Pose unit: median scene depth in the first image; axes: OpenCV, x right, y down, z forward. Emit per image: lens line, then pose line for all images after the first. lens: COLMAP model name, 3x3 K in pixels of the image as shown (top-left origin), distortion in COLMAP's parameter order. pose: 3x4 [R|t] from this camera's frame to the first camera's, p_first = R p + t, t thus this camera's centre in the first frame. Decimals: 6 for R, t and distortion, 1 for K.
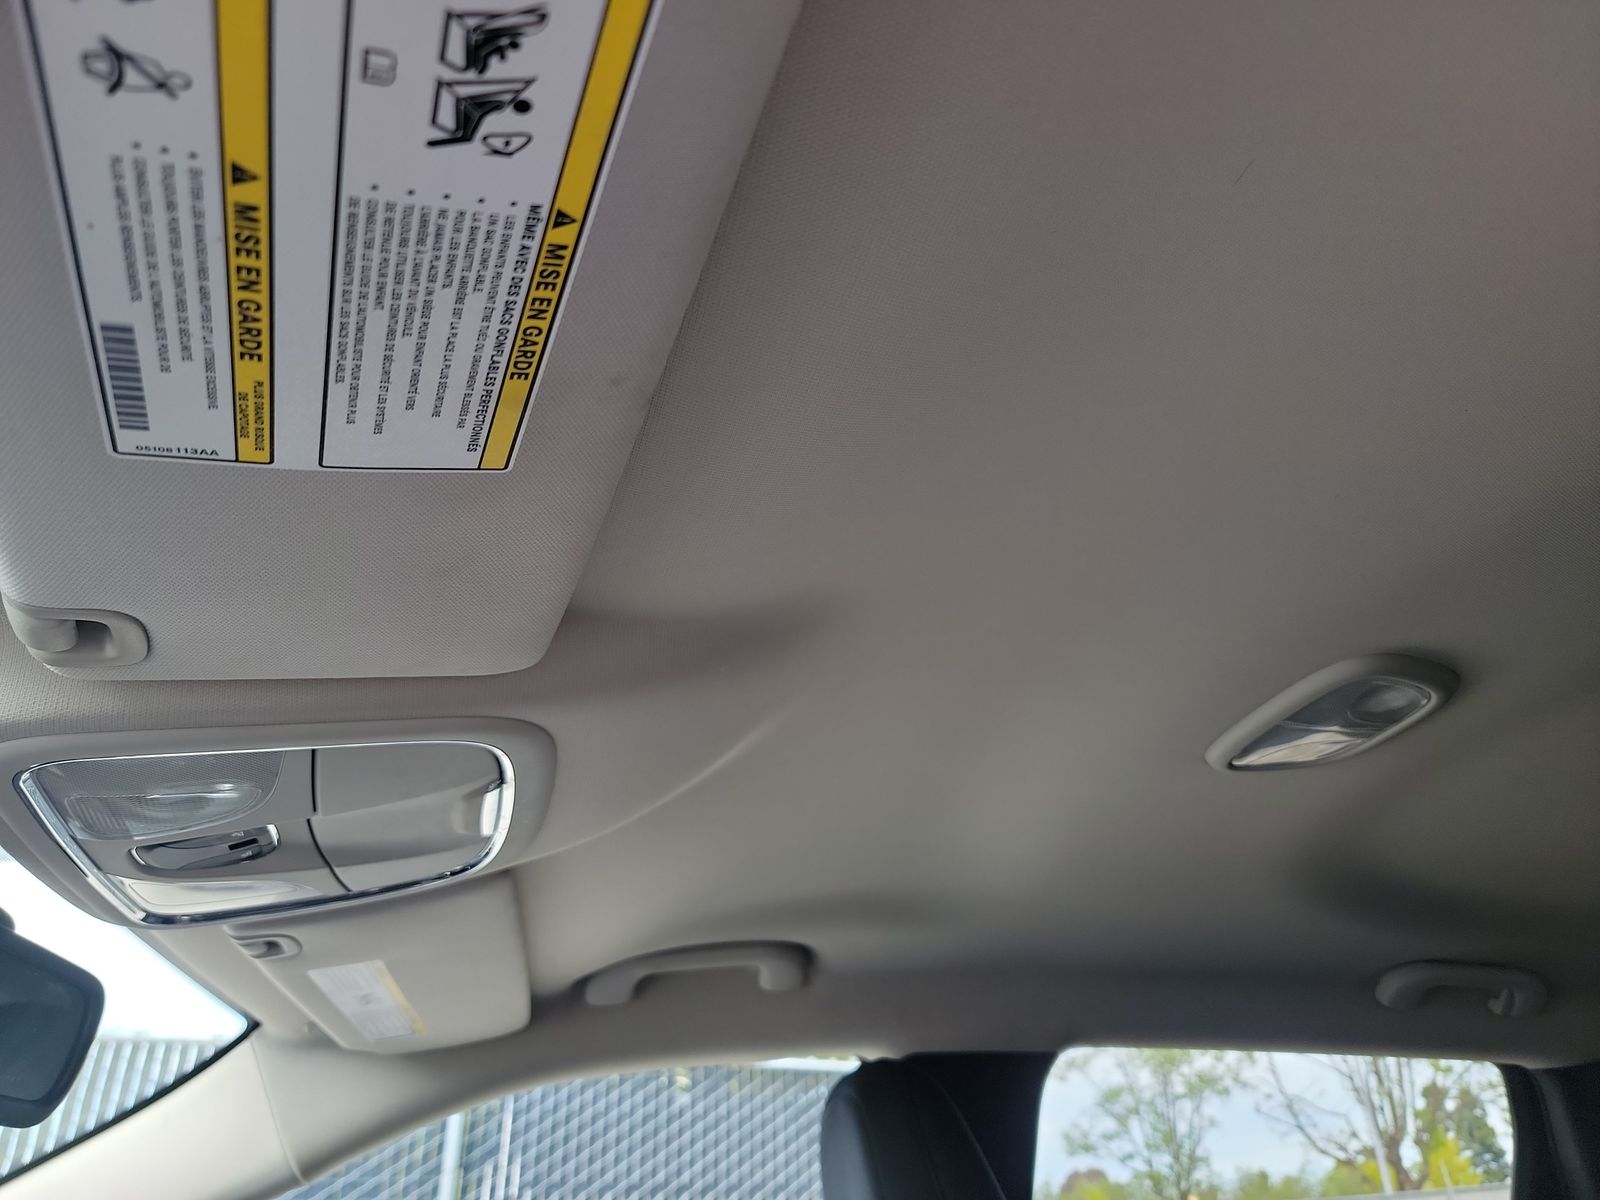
lens RADIAL K [[1150.7, 0, 800.0], [0, 1150.7, 600.0], [0, 0, 1]] dist [0.055741, -0.049223]
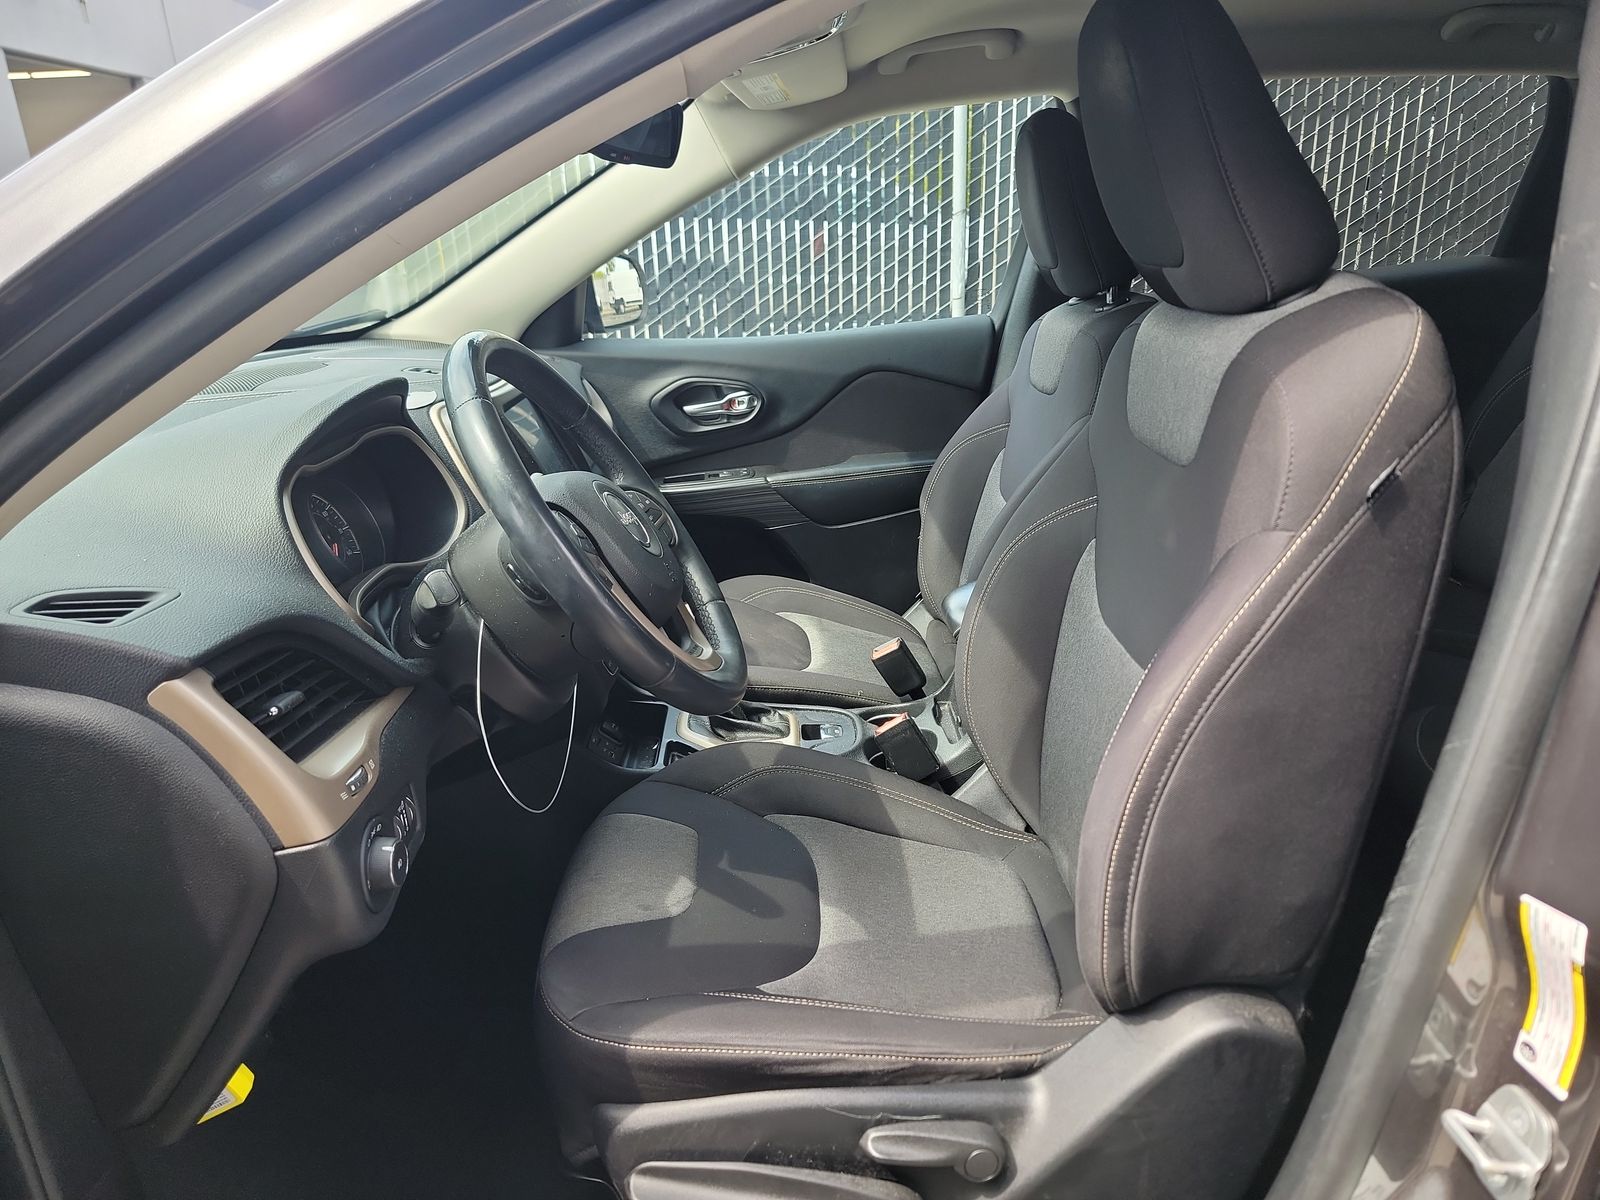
lens RADIAL K [[1150.7, 0, 800.0], [0, 1150.7, 600.0], [0, 0, 1]] dist [0.055741, -0.049223]
pose [[0.976593, 0.063002, -0.205662, 0.096998], [0.111113, 0.670925, 0.733154, -0.383481], [0.184174, -0.738844, 0.648220, -0.663871]]
